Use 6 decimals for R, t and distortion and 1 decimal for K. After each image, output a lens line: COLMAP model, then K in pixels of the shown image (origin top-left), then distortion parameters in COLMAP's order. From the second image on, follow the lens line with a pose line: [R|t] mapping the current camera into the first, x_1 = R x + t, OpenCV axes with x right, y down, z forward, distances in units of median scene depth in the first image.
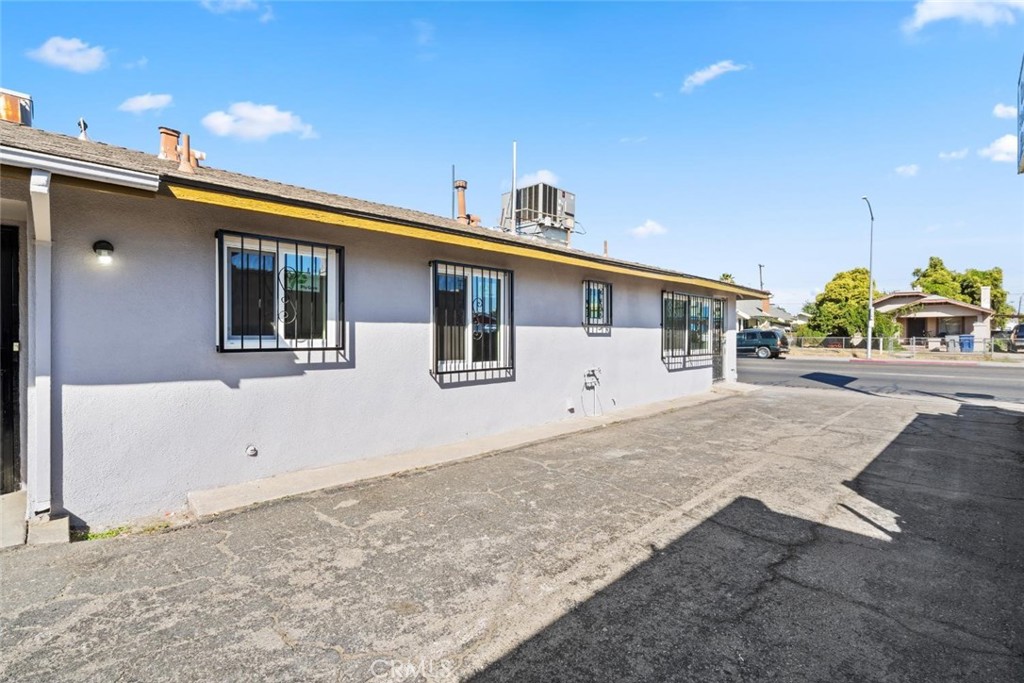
lens RADIAL K [[471.8, 0, 515.0], [0, 471.8, 335.9], [0, 0, 1]] dist [-0.011640, 0.003433]
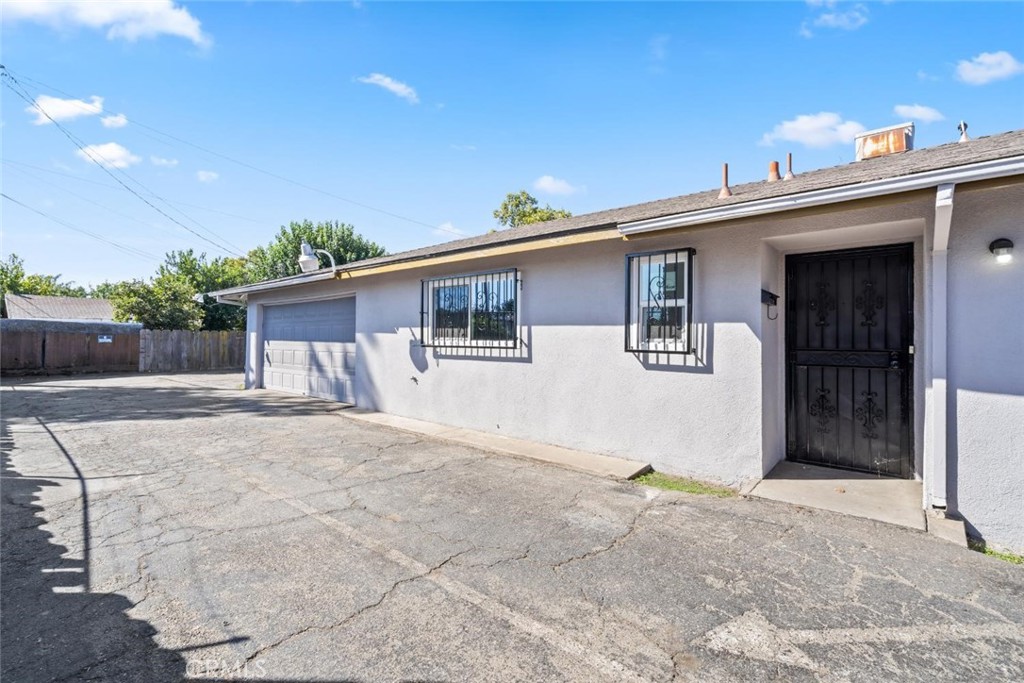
lens RADIAL K [[471.8, 0, 514.0], [0, 471.8, 331.4], [0, 0, 1]] dist [-0.011640, 0.003433]
pose [[0.062518, -0.010069, -0.997993, -0.017842], [-0.009011, 0.999903, -0.010653, -0.000786], [0.998003, 0.009659, 0.062421, -0.035191]]
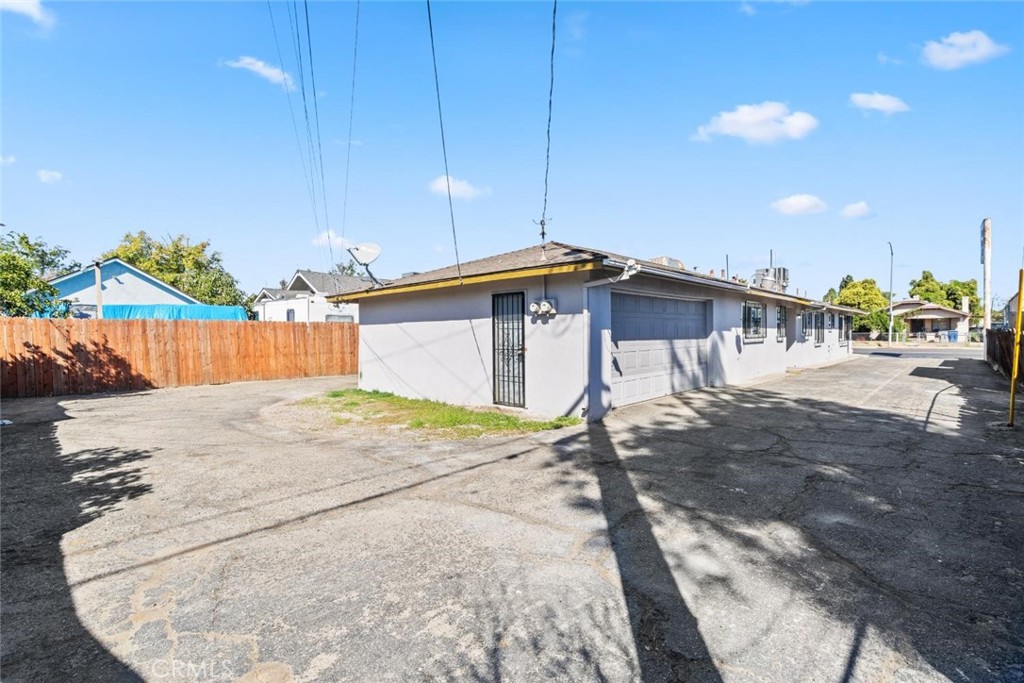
lens RADIAL K [[471.8, 0, 511.5], [0, 471.8, 340.4], [0, 0, 1]] dist [-0.011640, 0.003433]
pose [[0.999731, -0.009979, 0.020950, -0.300993], [0.009768, 0.999900, 0.010178, 0.000118], [-0.021050, -0.009971, 0.999729, -0.293834]]
